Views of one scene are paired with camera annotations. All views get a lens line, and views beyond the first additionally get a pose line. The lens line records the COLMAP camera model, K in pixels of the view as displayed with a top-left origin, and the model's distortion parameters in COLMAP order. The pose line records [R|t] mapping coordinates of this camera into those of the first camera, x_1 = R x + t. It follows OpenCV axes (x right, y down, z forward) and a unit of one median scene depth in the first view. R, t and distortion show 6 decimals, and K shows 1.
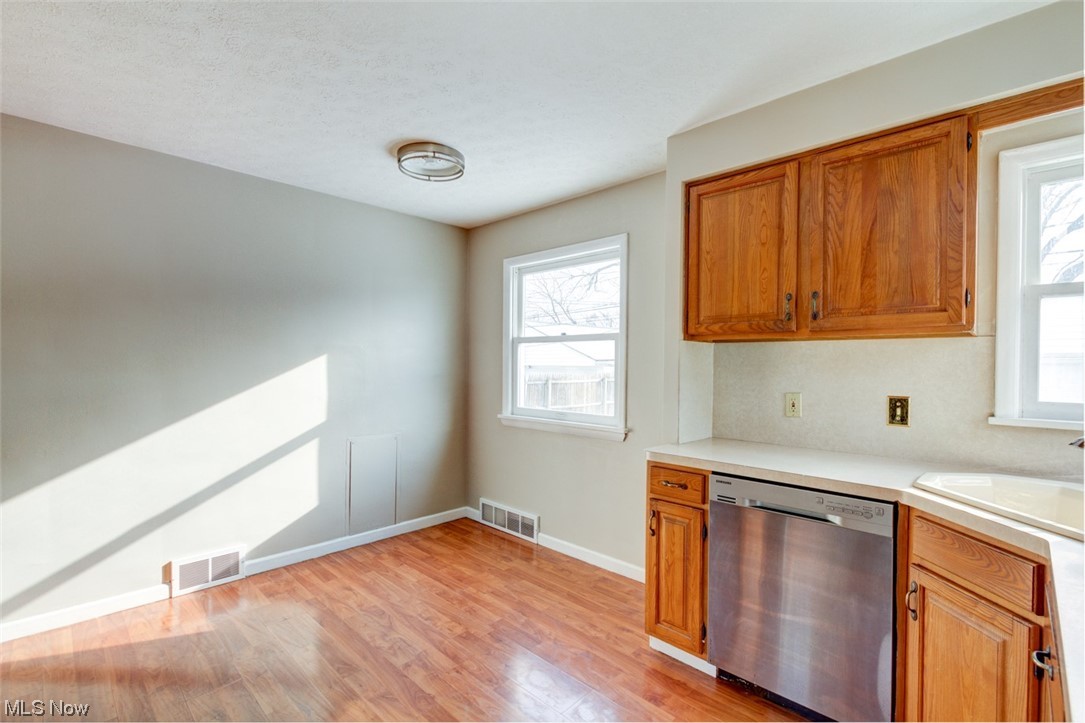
lens RADIAL K [[508.2, 0, 534.6], [0, 508.2, 367.1], [0, 0, 1]] dist [0.001616, 0.000020]
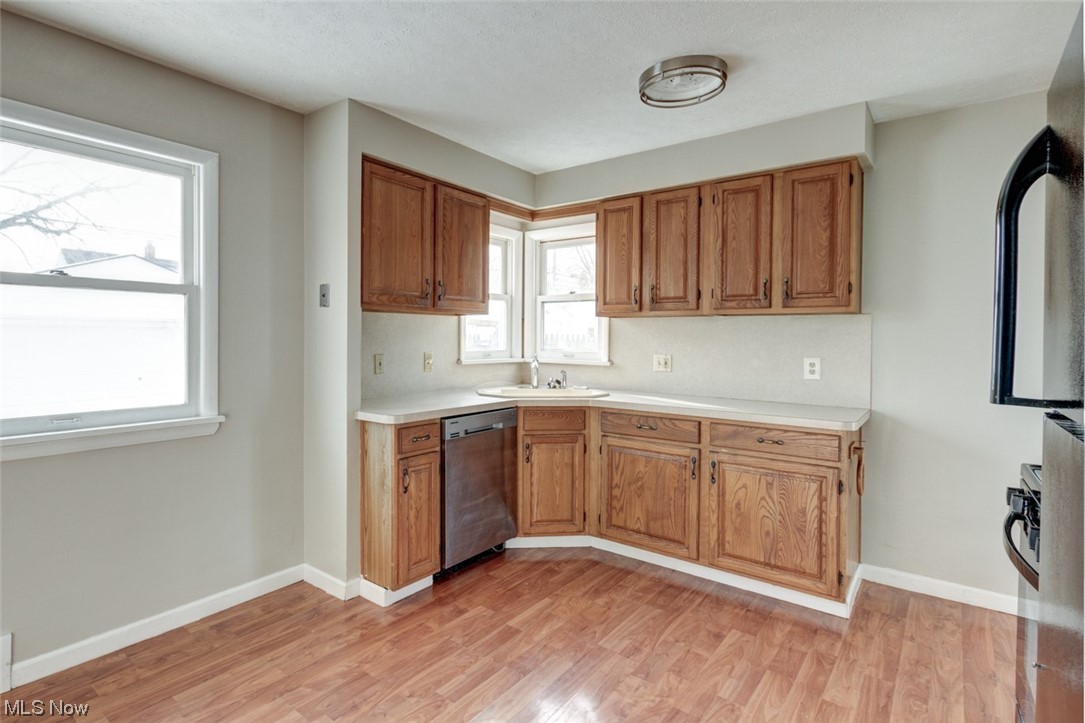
lens RADIAL K [[517.8, 0, 539.8], [0, 517.8, 338.5], [0, 0, 1]] dist [0.001628, 0.000235]
pose [[-0.138838, -0.016579, 0.990176, -0.856624], [-0.007052, 0.999851, 0.015752, -0.010793], [-0.990290, -0.004796, -0.138934, 0.853433]]
